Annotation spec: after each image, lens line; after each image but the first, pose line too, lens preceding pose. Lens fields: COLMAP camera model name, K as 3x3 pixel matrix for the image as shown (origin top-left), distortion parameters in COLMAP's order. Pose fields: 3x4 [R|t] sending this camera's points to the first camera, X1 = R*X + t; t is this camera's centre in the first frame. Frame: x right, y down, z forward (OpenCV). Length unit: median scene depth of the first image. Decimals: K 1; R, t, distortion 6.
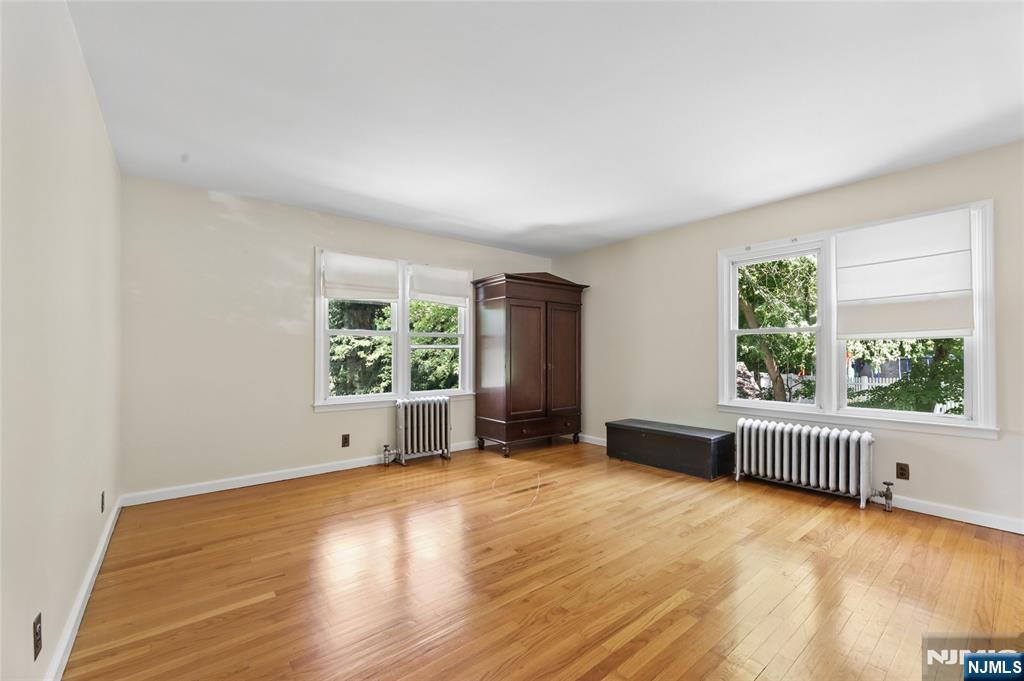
lens RADIAL K [[412.4, 0, 504.6], [0, 412.4, 352.7], [0, 0, 1]] dist [-0.000984, -0.000537]
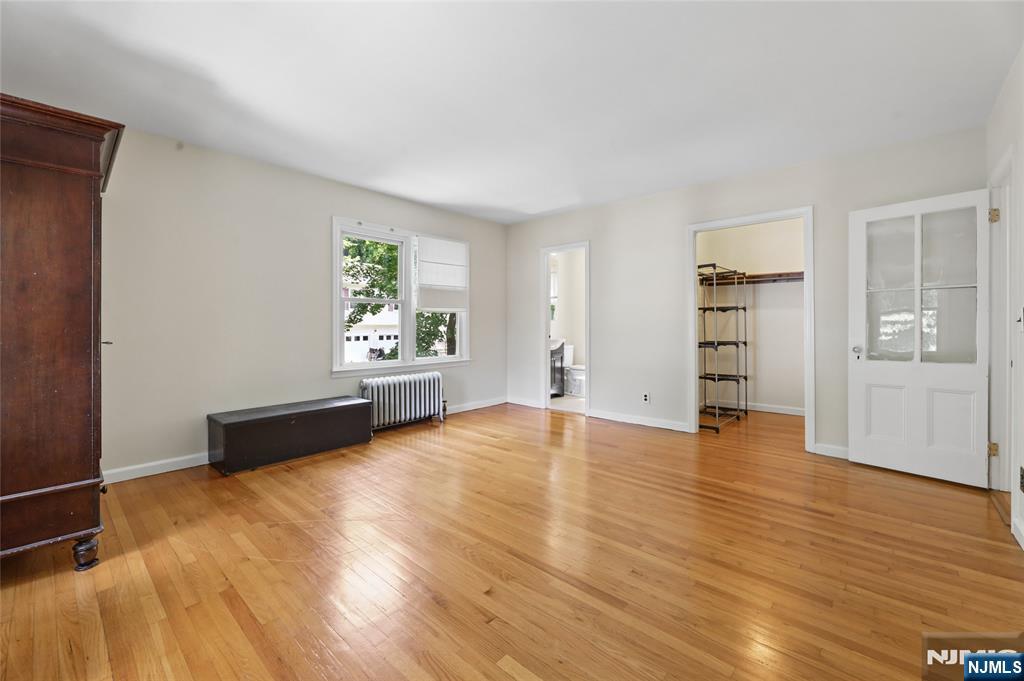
lens RADIAL K [[424.2, 0, 506.7], [0, 424.2, 331.2], [0, 0, 1]] dist [-0.001111, -0.000208]
pose [[-0.151578, -0.014386, 0.988341, -0.616724], [-0.002712, 0.999896, 0.014138, 0.014994], [-0.988442, -0.000537, -0.151601, 0.841055]]
